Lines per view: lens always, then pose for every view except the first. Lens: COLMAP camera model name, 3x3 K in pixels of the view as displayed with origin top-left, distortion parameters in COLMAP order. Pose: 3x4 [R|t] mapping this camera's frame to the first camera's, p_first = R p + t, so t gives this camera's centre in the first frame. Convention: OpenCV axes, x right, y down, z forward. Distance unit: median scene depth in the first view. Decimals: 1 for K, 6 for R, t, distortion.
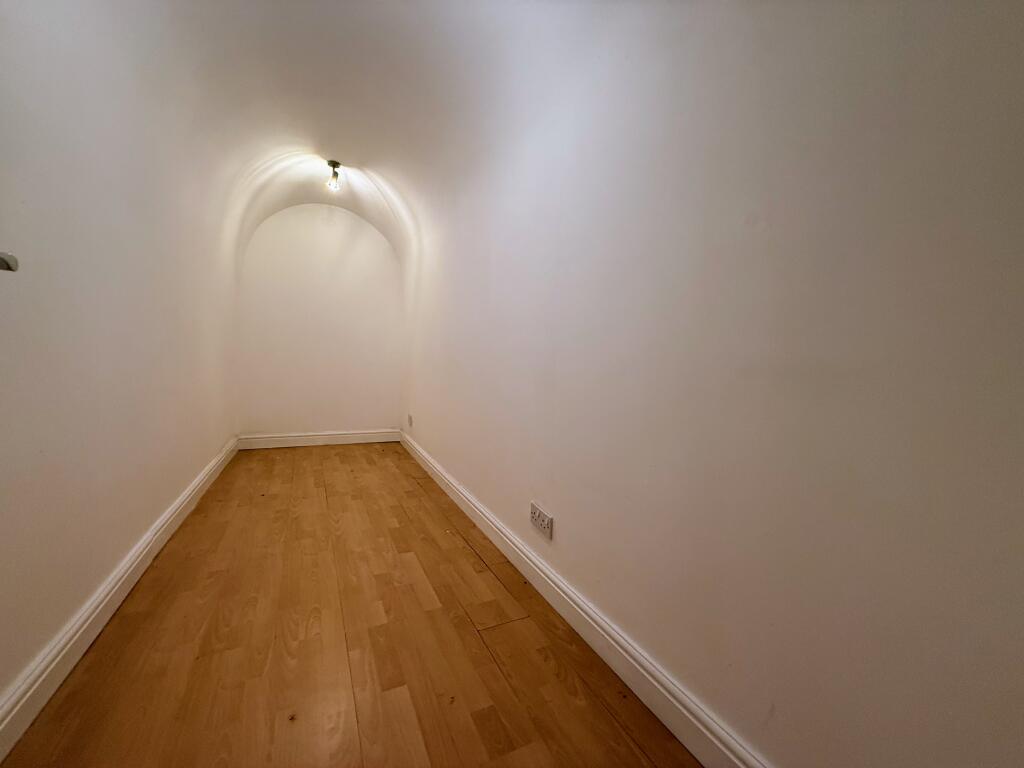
lens RADIAL K [[407.5, 0, 513.5], [0, 407.5, 381.0], [0, 0, 1]] dist [0.001366, 0.000039]
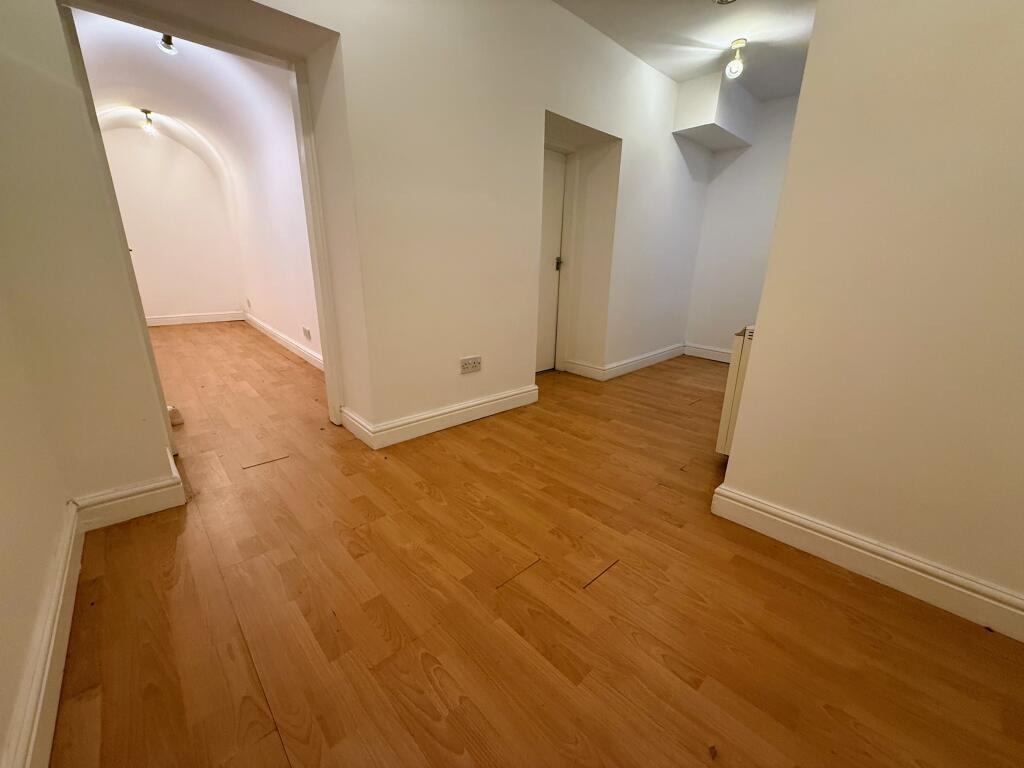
lens RADIAL K [[407.5, 0, 510.8], [0, 407.5, 389.1], [0, 0, 1]] dist [0.001366, 0.000039]
pose [[0.962563, -0.089337, 0.255911, 0.276781], [0.018289, 0.963379, 0.267517, 0.024172], [-0.270439, -0.252822, 0.928948, -0.761195]]
